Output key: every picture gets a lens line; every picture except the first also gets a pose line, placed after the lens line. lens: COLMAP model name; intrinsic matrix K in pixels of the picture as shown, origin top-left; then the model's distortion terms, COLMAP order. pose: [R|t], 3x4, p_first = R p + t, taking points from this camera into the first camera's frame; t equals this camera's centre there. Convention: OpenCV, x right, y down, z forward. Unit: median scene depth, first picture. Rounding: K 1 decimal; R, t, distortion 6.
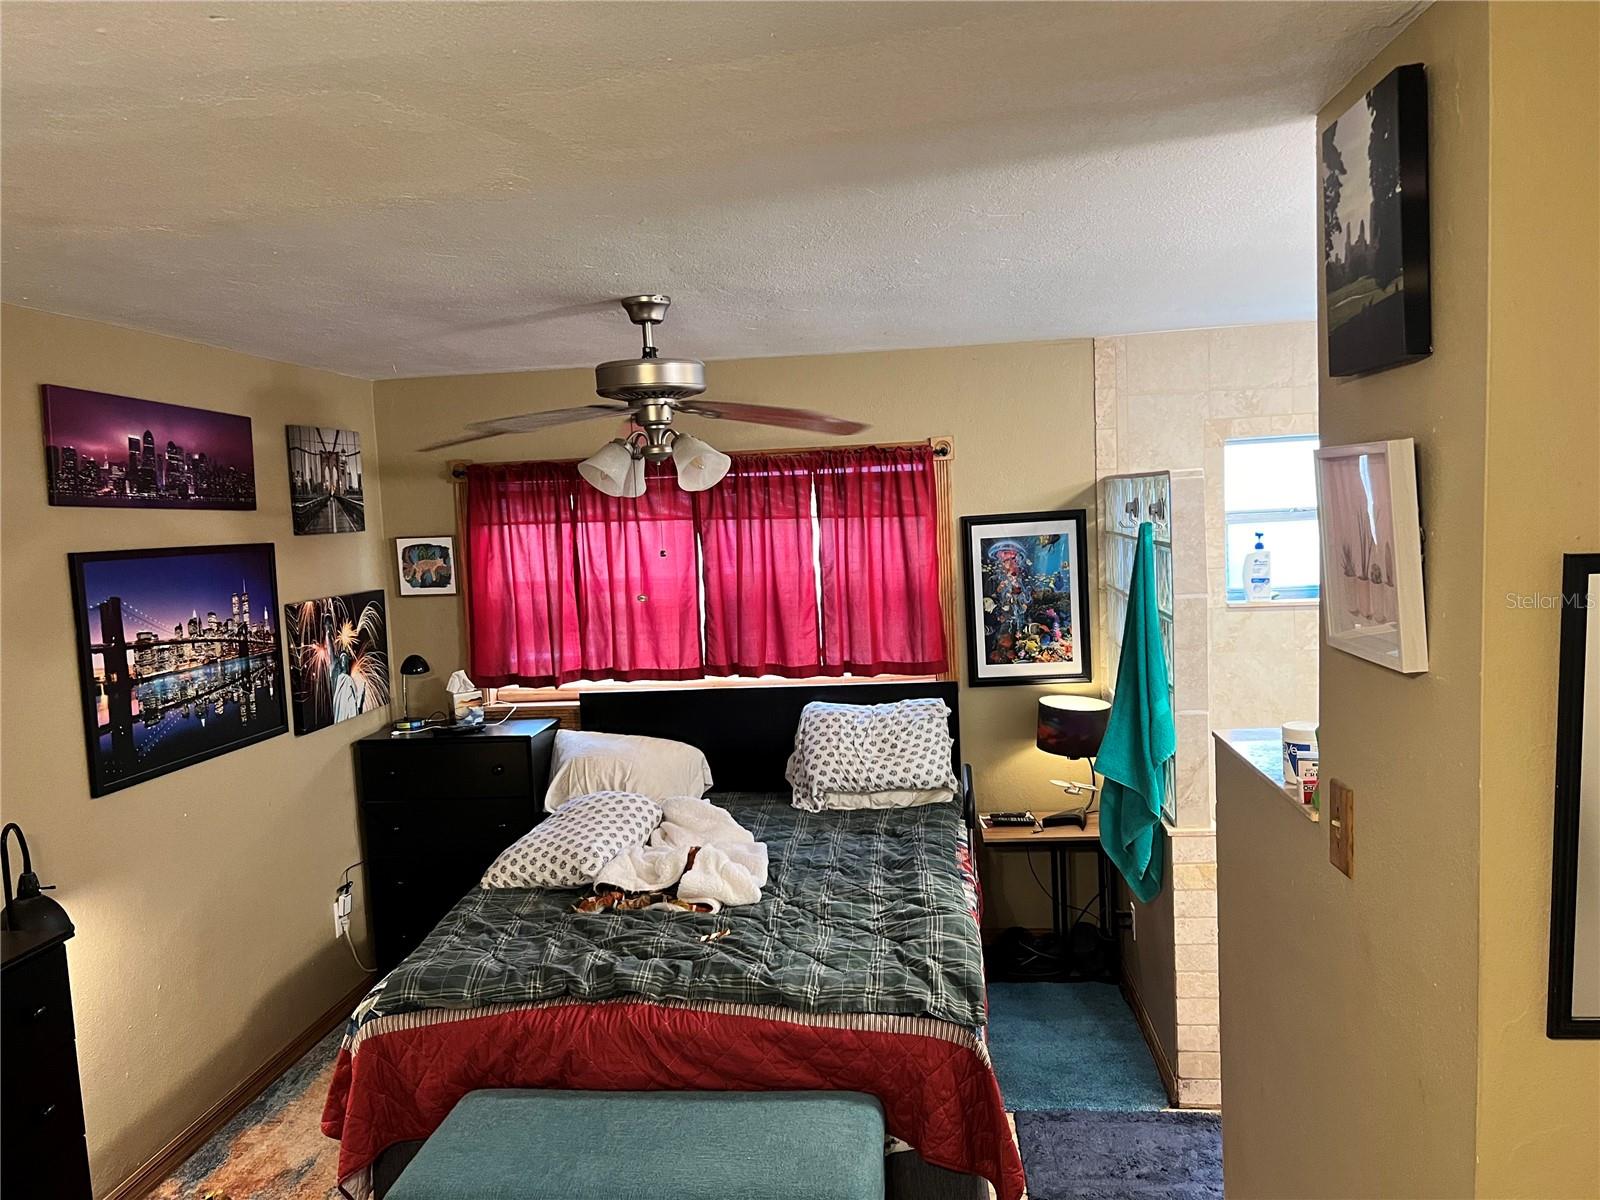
lens RADIAL K [[1213.6, 0, 801.0], [0, 1213.6, 600.5], [0, 0, 1]] dist [0.056721, -0.075918]
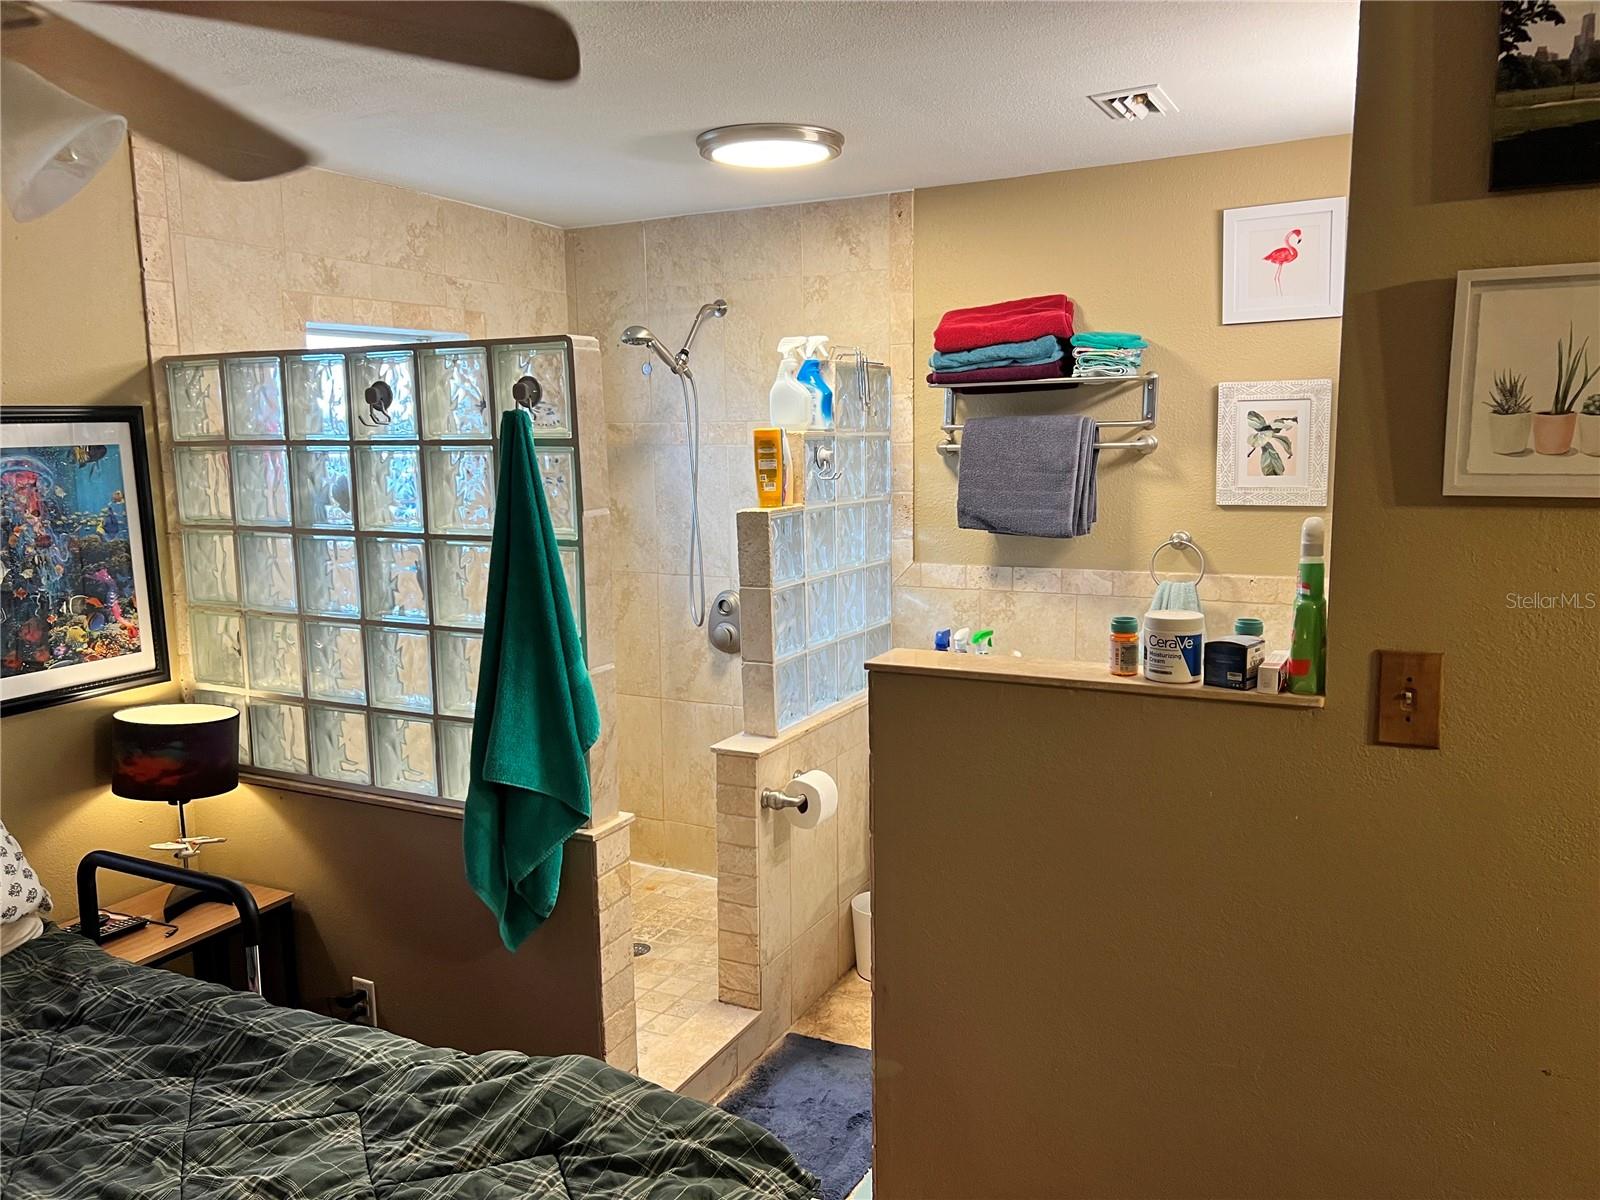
lens RADIAL K [[1213.6, 0, 802.7], [0, 1213.6, 596.6], [0, 0, 1]] dist [0.056721, -0.075918]
pose [[0.349868, -0.085262, 0.932911, -0.243307], [0.073288, 0.995289, 0.063478, 0.007237], [-0.933928, 0.046162, 0.354468, 0.465473]]
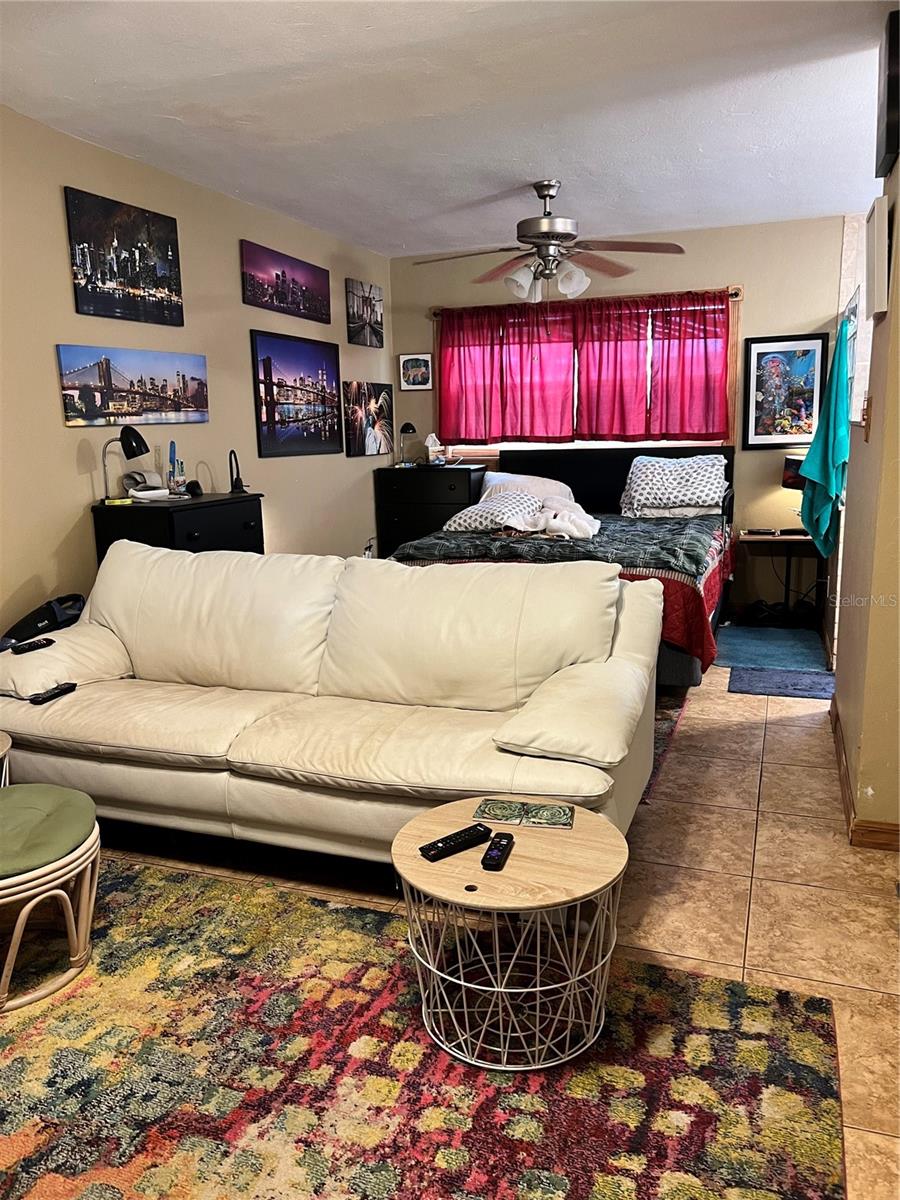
lens RADIAL K [[910.2, 0, 446.0], [0, 910.2, 604.0], [0, 0, 1]] dist [0.056721, -0.075918]
pose [[0.969277, 0.070015, -0.235796, 0.061627], [-0.040462, 0.990959, 0.127922, 0.136157], [0.242621, -0.114451, 0.963346, -0.274514]]
